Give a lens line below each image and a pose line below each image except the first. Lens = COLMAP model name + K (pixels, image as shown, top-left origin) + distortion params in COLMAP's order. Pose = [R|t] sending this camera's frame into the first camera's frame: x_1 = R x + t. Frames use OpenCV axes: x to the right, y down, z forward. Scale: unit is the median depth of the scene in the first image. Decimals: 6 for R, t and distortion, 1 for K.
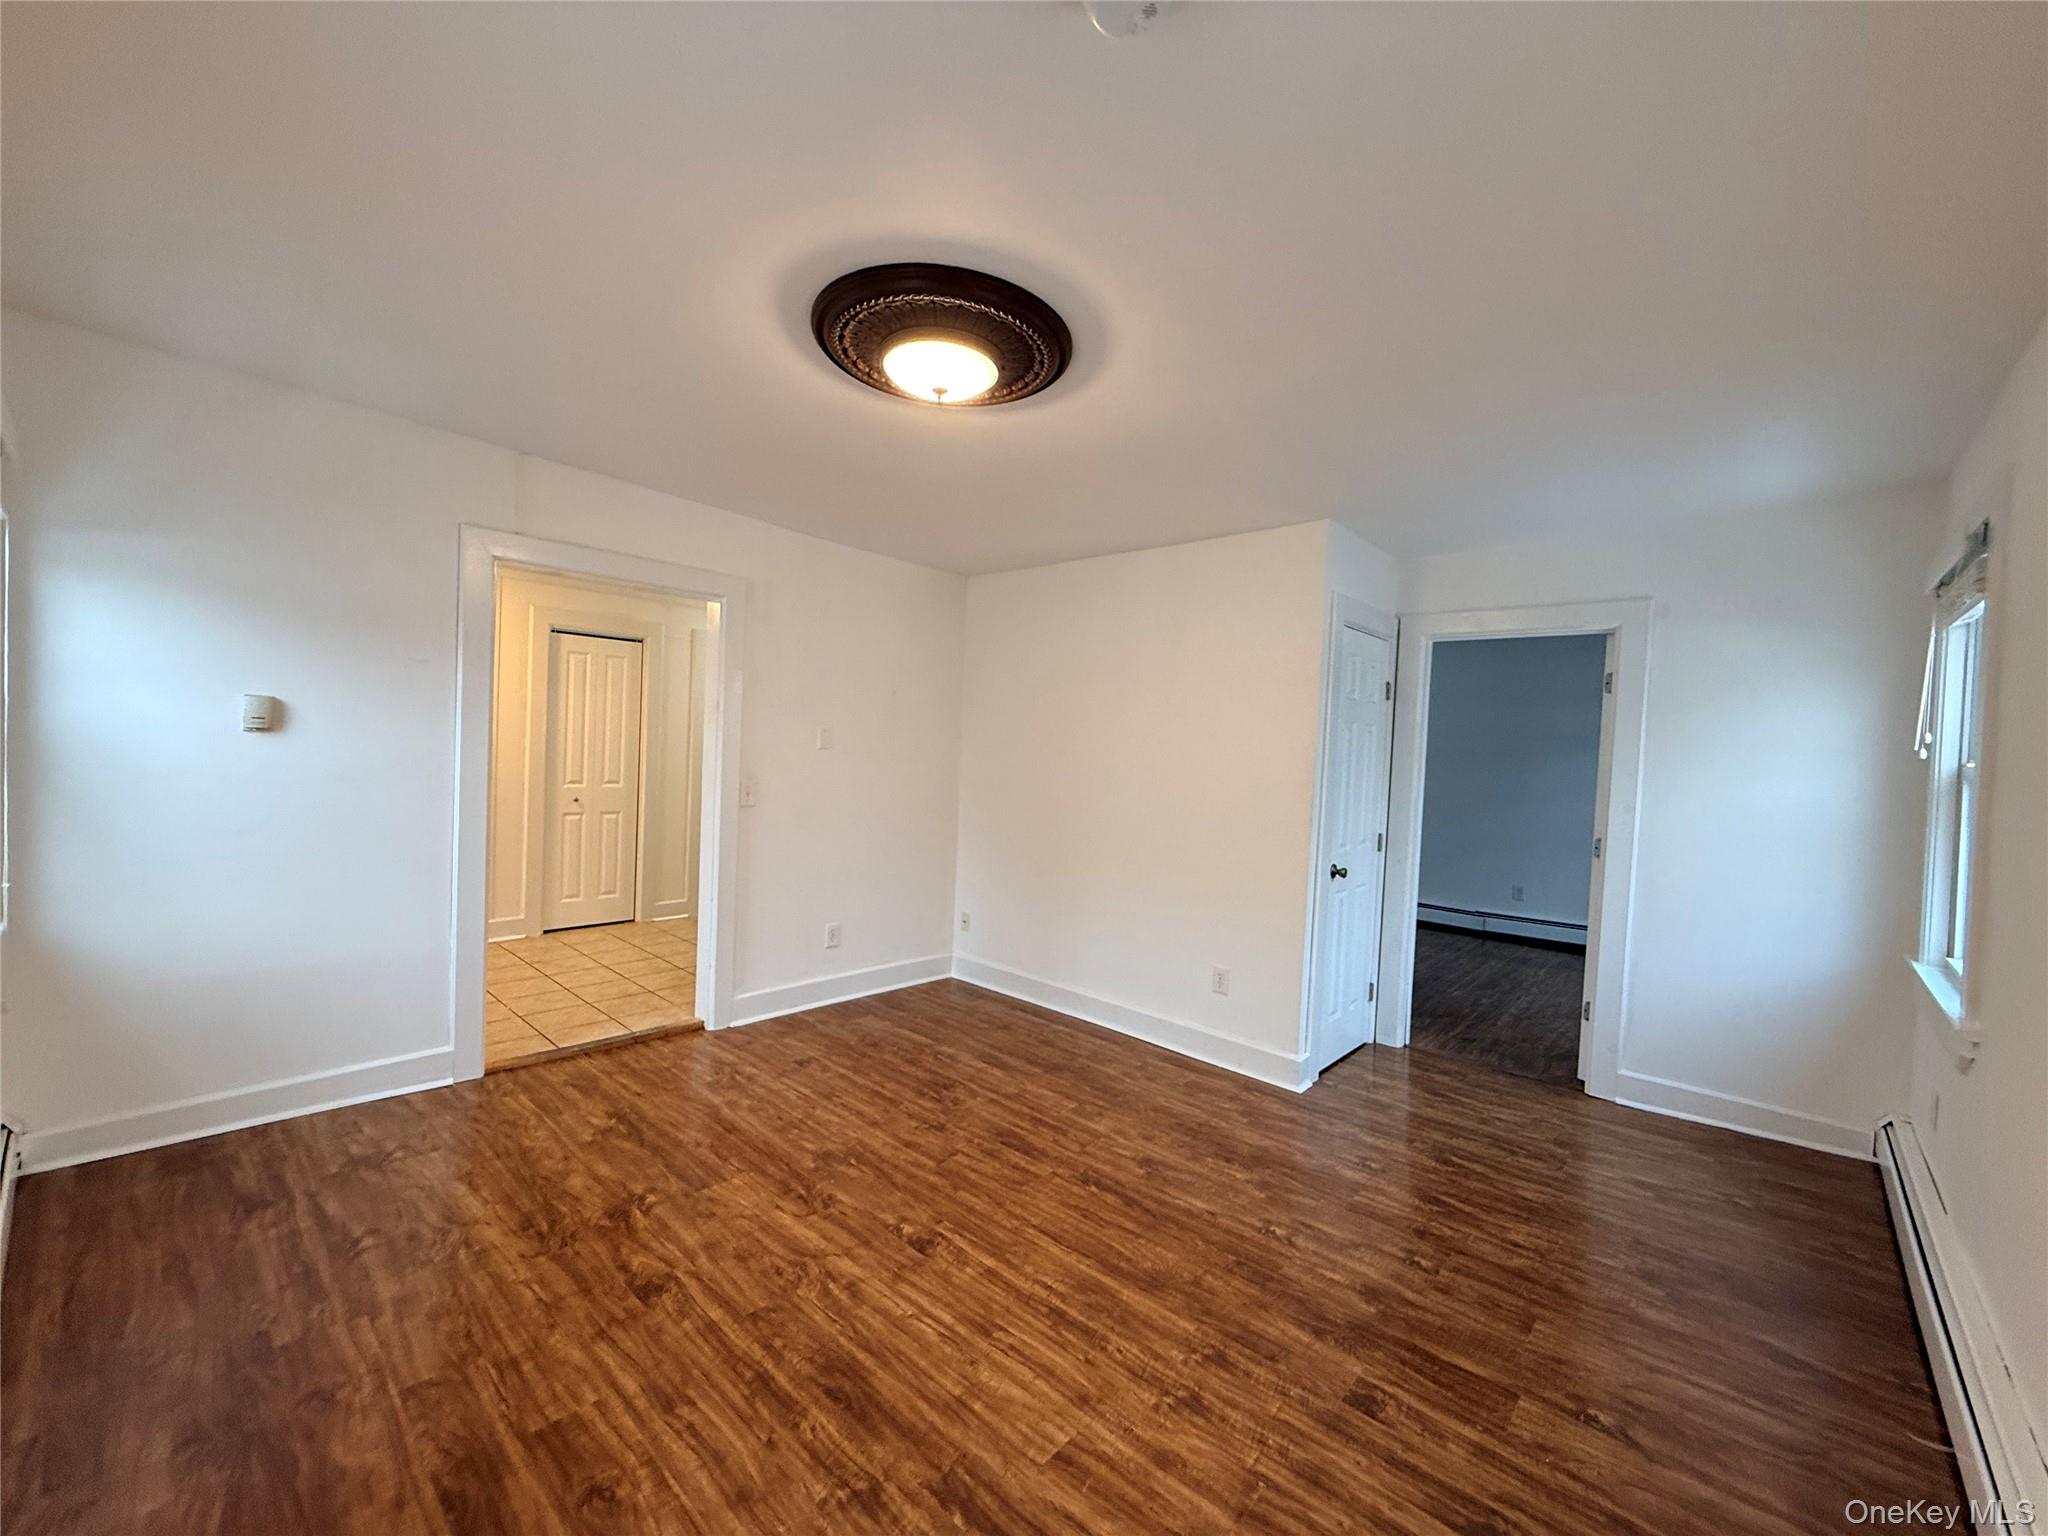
lens RADIAL K [[815.4, 0, 1024.0], [0, 815.4, 768.0], [0, 0, 1]] dist [0.000894, 0.000071]
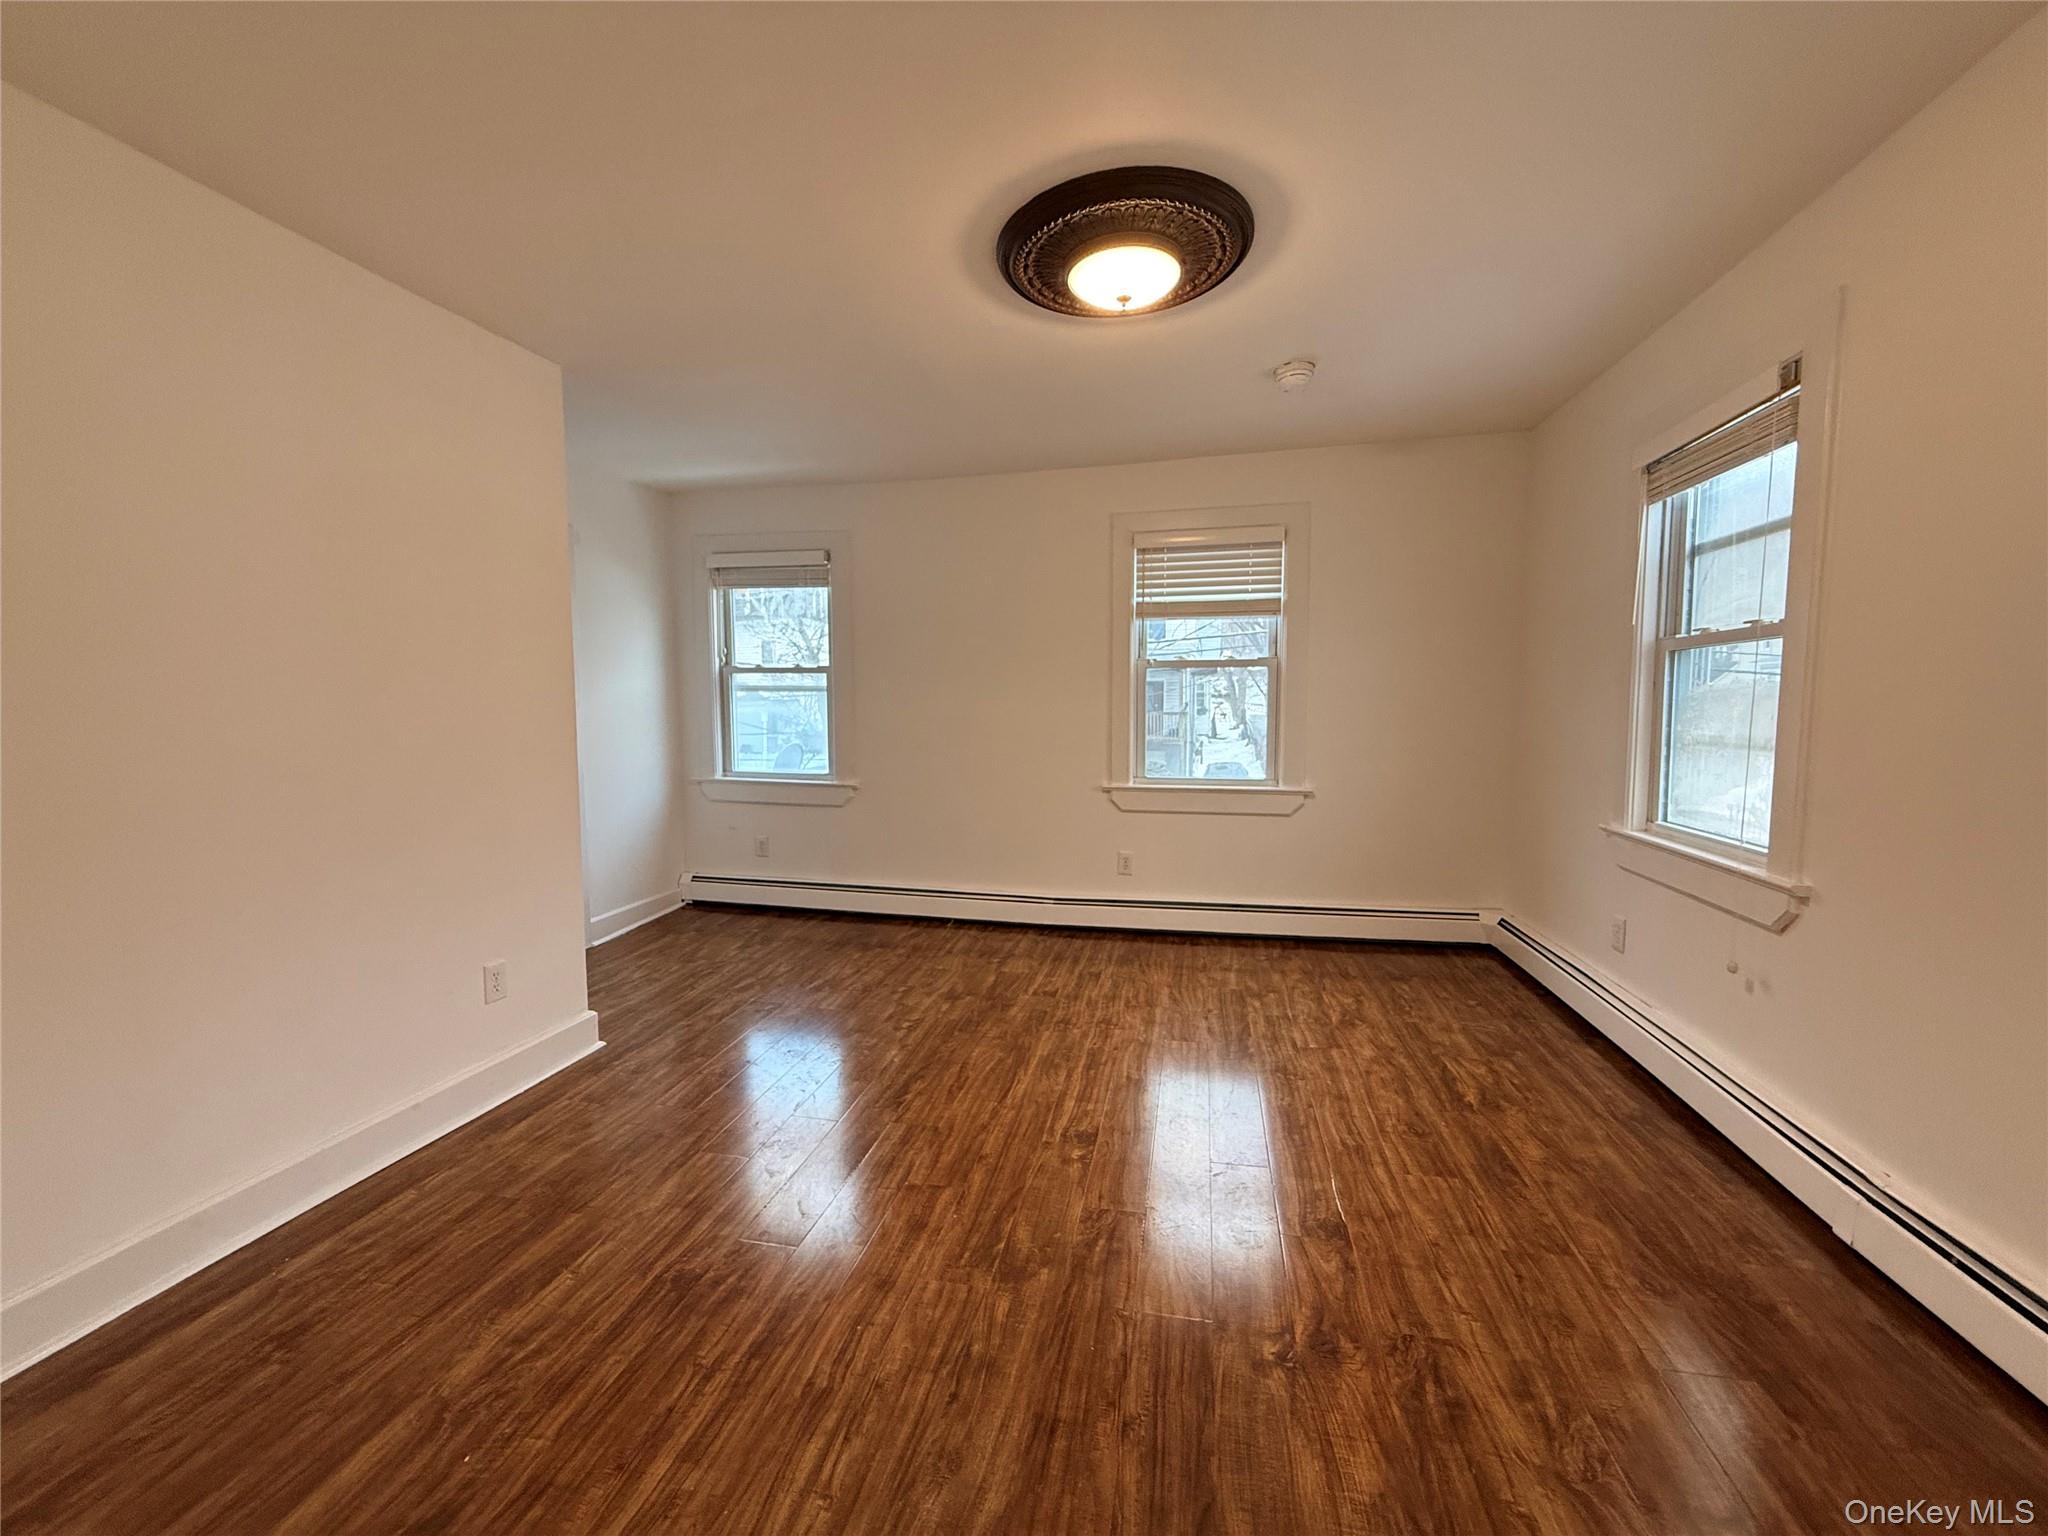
lens RADIAL K [[815.4, 0, 1024.0], [0, 815.4, 768.0], [0, 0, 1]] dist [0.000894, 0.000071]
pose [[-0.499612, -0.109060, 0.859357, -0.945748], [0.005566, 0.991618, 0.129081, -0.011010], [-0.866232, 0.069273, -0.494817, 1.593229]]
